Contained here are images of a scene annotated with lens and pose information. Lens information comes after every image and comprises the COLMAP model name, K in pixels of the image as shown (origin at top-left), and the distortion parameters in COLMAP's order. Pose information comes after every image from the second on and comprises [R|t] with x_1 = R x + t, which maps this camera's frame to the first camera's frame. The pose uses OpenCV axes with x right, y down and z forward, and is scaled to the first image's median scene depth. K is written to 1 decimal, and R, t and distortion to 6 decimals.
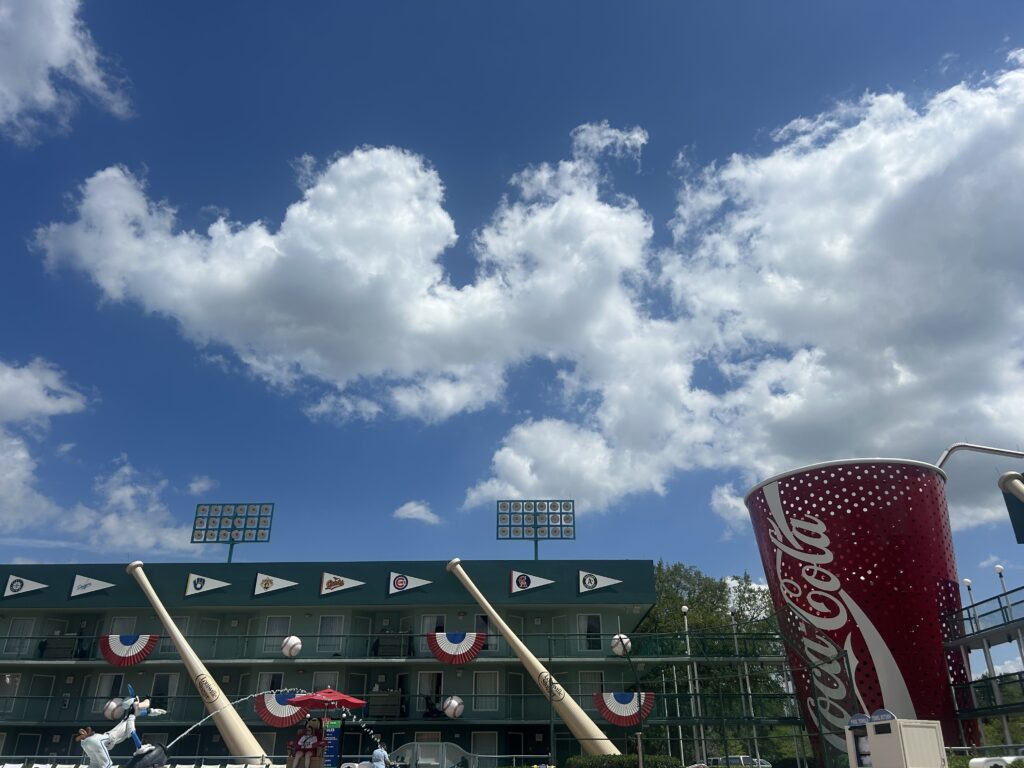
lens RADIAL K [[768.8, 0, 507.1], [0, 768.8, 378.7], [0, 0, 1]] dist [0.032453, -0.043791]
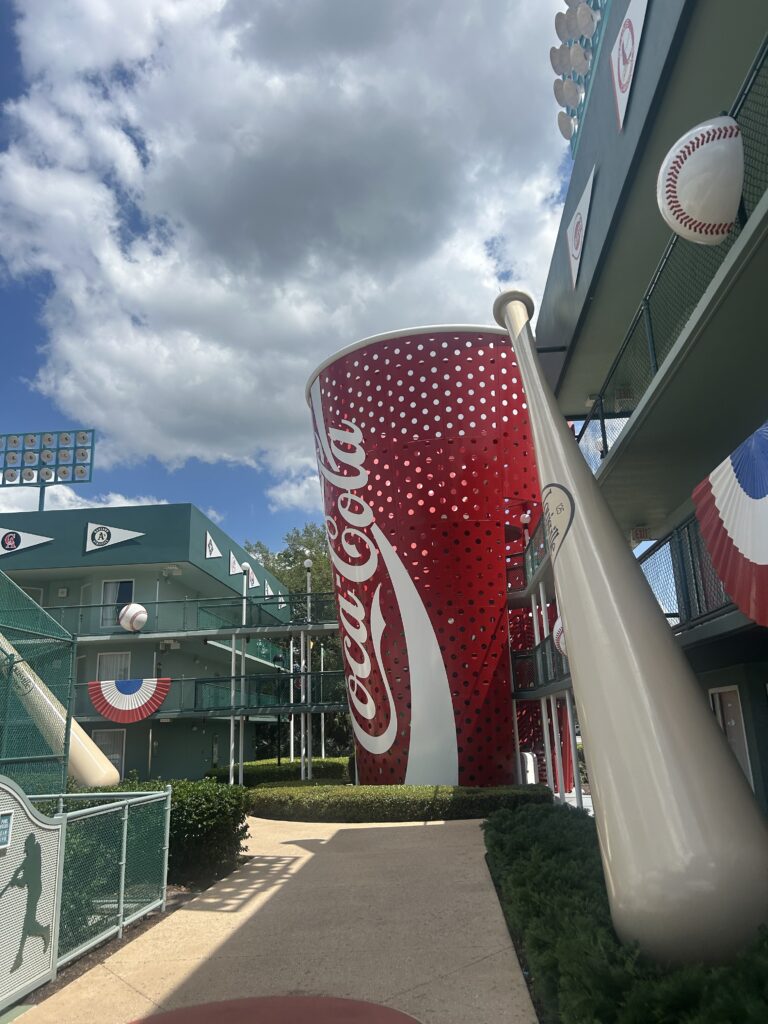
lens RADIAL K [[768.8, 0, 390.8], [0, 768.8, 510.2], [0, 0, 1]] dist [0.032453, -0.043791]
pose [[0.998222, -0.047098, -0.036541, 0.461065], [0.052948, 0.982141, 0.180542, 0.137821], [0.027385, -0.182156, 0.982888, 0.335740]]
